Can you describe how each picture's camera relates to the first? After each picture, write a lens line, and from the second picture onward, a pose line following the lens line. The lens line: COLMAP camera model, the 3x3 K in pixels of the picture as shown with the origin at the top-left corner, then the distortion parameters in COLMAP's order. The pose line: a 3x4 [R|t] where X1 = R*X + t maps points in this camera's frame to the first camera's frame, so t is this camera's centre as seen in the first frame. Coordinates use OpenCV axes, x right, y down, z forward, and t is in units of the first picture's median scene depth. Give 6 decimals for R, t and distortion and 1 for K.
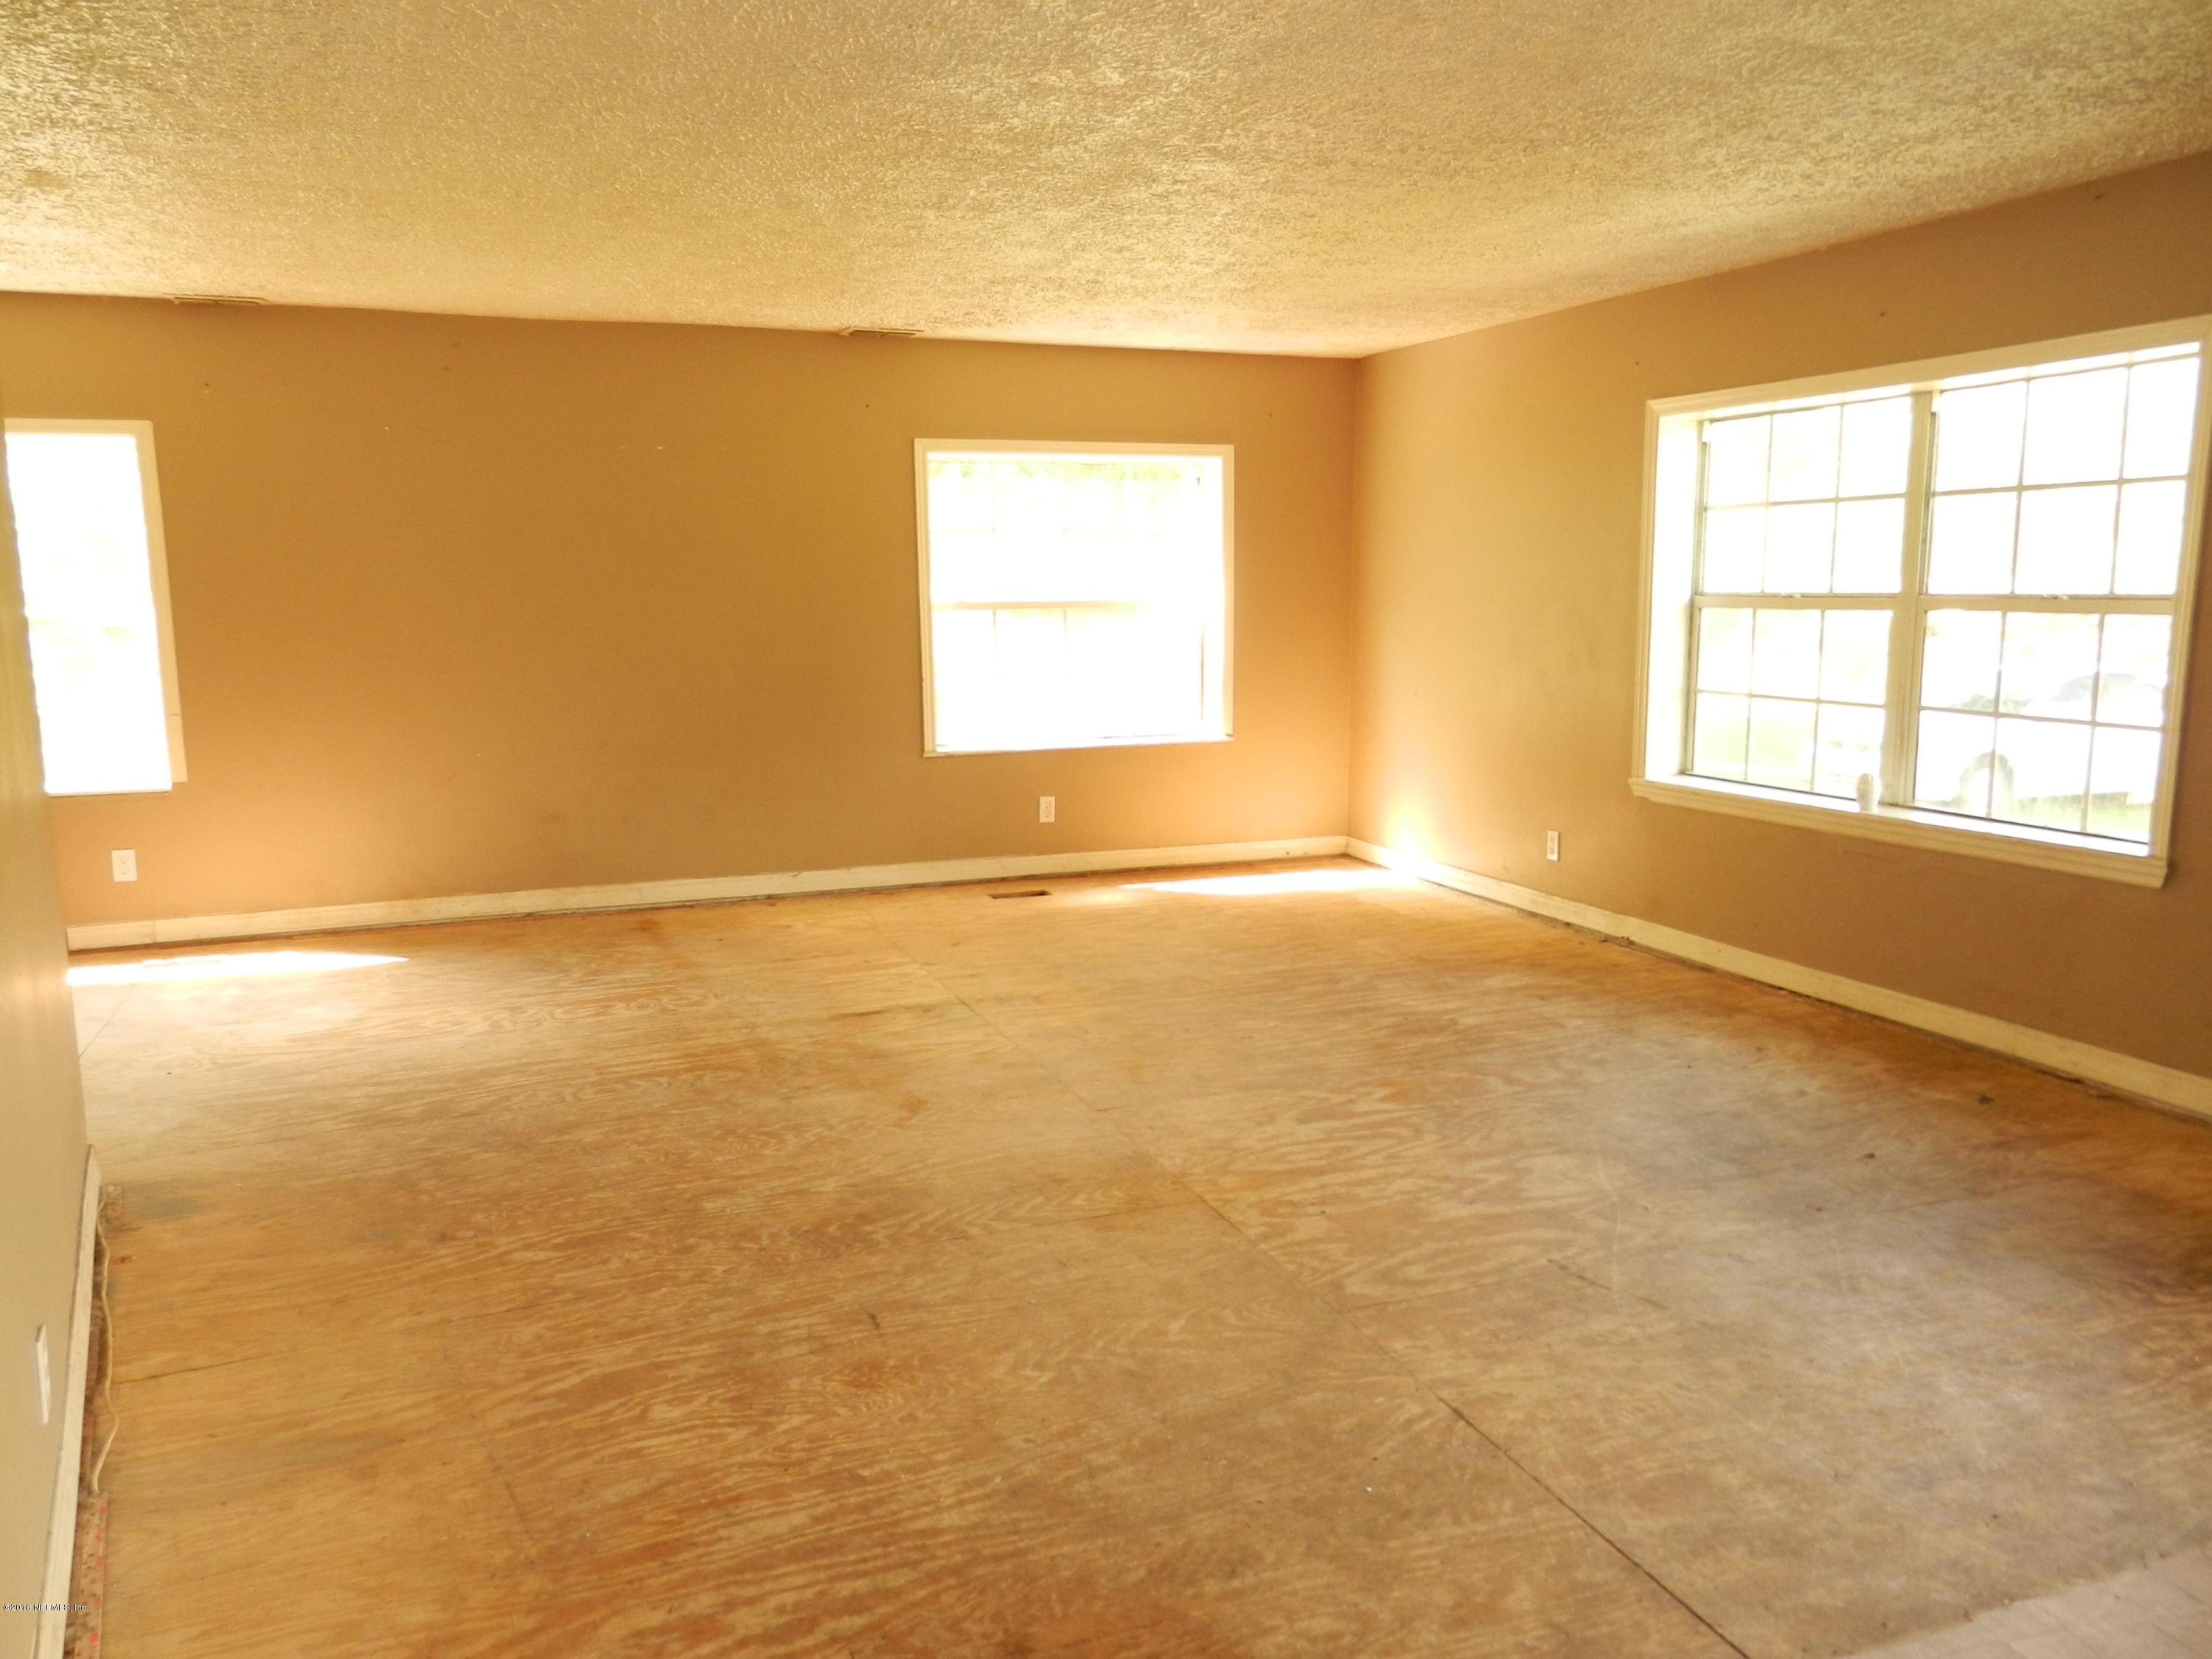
lens RADIAL K [[1642.9, 0, 1108.8], [0, 1642.9, 835.3], [0, 0, 1]] dist [0.013984, 0.002625]
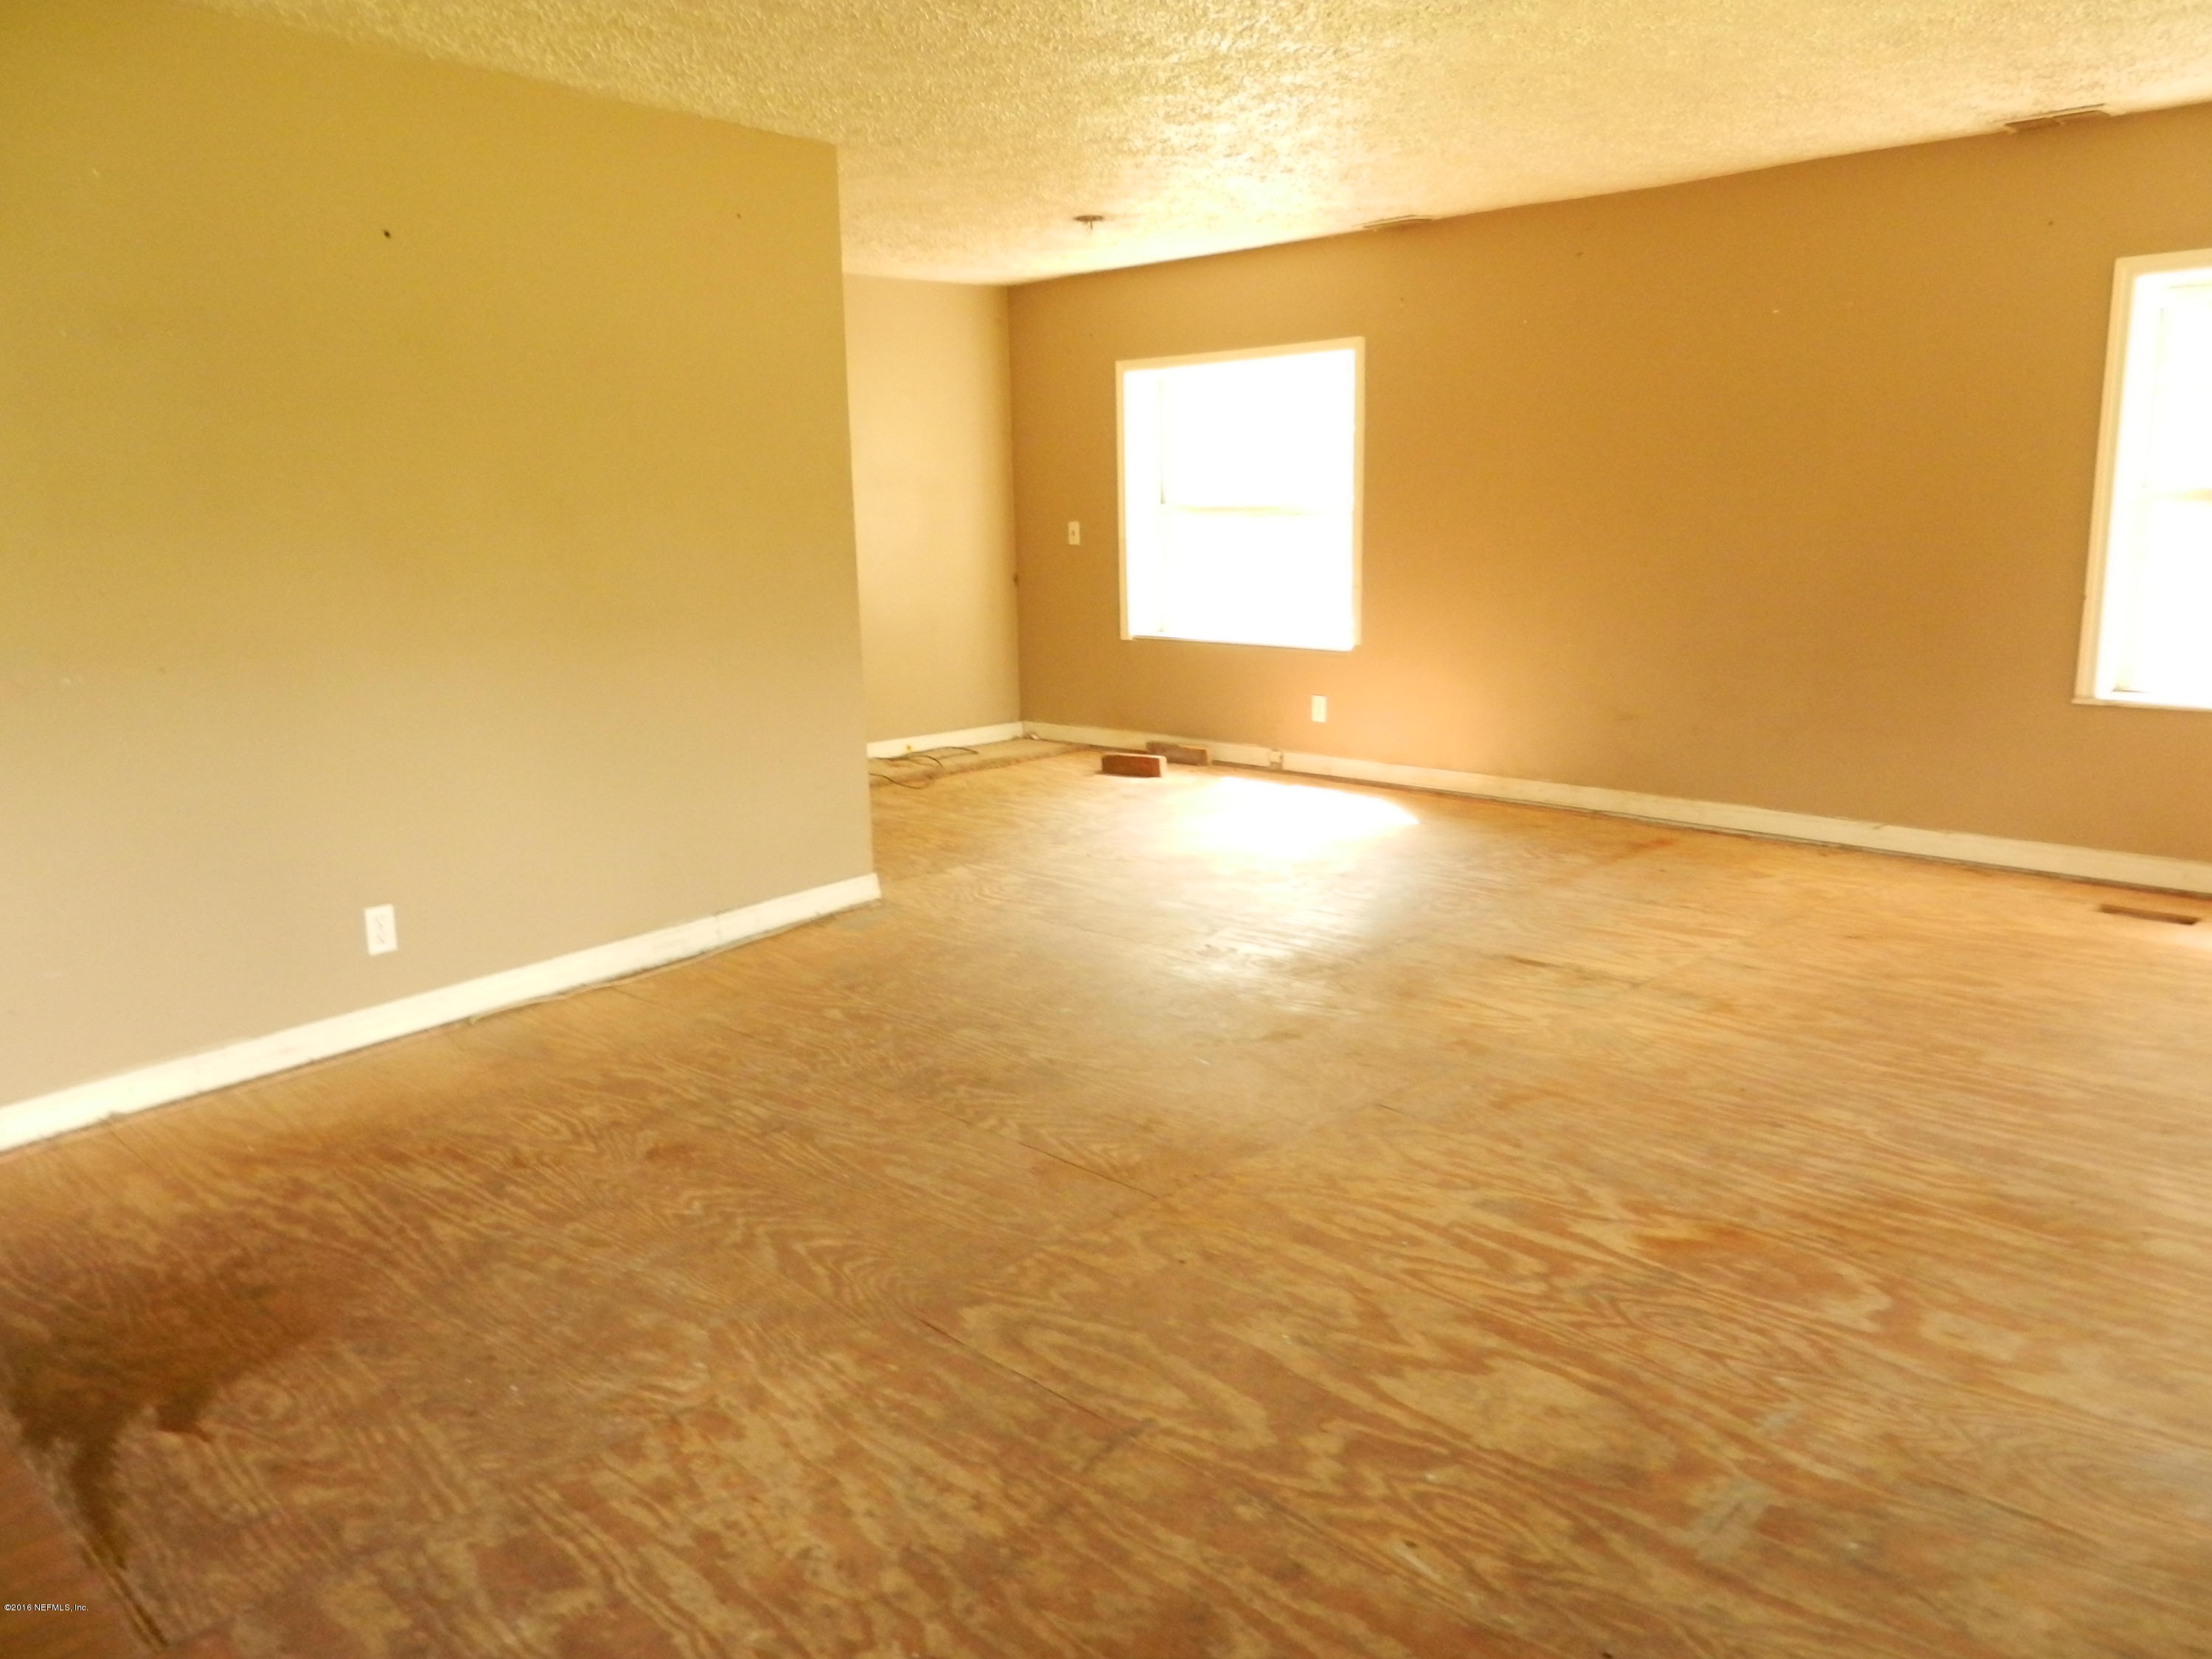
lens RADIAL K [[1647.4, 0, 1106.0], [0, 1647.4, 829.5], [0, 0, 1]] dist [0.010482, 0.005334]
pose [[0.402115, 0.184516, -0.896804, 0.722761], [-0.131228, 0.980985, 0.142995, -0.076876], [0.906136, 0.060185, 0.418683, 0.568829]]
